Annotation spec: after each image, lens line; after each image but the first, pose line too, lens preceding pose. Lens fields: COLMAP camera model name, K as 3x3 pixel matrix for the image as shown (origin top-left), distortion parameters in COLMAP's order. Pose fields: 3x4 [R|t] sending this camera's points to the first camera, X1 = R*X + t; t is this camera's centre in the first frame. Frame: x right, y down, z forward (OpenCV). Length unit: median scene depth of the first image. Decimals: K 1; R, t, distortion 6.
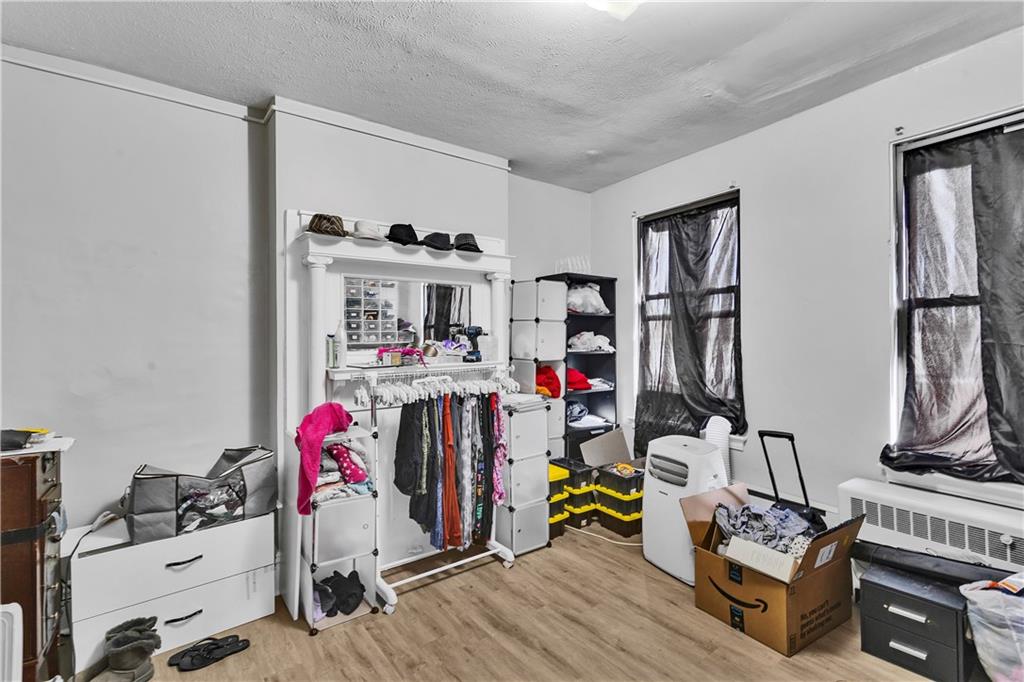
lens RADIAL K [[435.9, 0, 510.0], [0, 435.9, 340.4], [0, 0, 1]] dist [-0.000714, 0.000084]
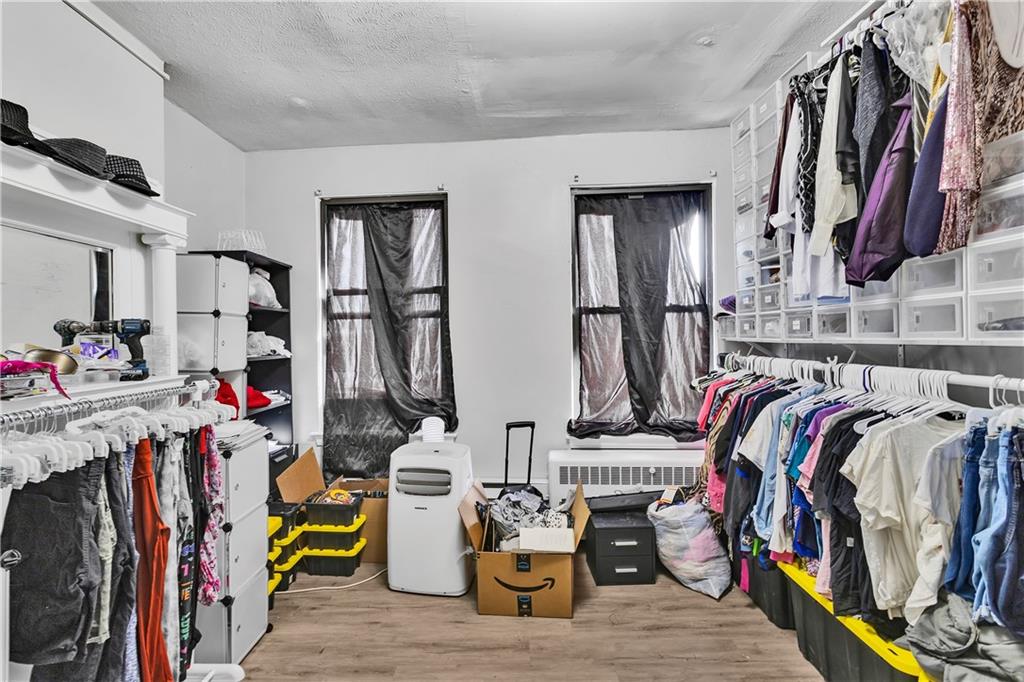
lens RADIAL K [[454.6, 0, 512.0], [0, 454.6, 339.1], [0, 0, 1]] dist [-0.000004, 0.000744]
pose [[0.647722, -0.005233, 0.761858, -0.201502], [0.011857, 0.999925, -0.003213, 0.002965], [-0.761784, 0.011114, 0.647736, 0.196673]]
